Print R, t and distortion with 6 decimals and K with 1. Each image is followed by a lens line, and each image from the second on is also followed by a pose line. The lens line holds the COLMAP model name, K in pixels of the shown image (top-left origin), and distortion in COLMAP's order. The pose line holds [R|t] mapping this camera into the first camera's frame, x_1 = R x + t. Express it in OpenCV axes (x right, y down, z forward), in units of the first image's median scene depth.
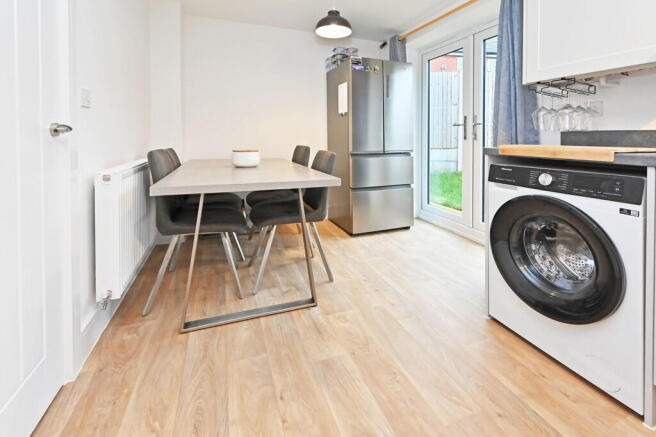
lens RADIAL K [[285.6, 0, 328.0], [0, 285.6, 218.5], [0, 0, 1]] dist [-0.001889, -0.000380]
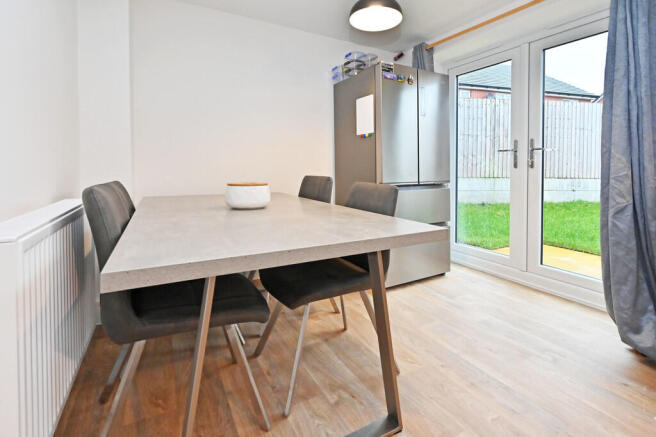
lens RADIAL K [[276.9, 0, 329.3], [0, 276.9, 232.6], [0, 0, 1]] dist [-0.001827, 0.000202]
pose [[0.978729, -0.046536, 0.199807, -0.225371], [0.056039, 0.997538, -0.042171, -0.082344], [-0.197353, 0.052471, 0.978927, 0.320618]]
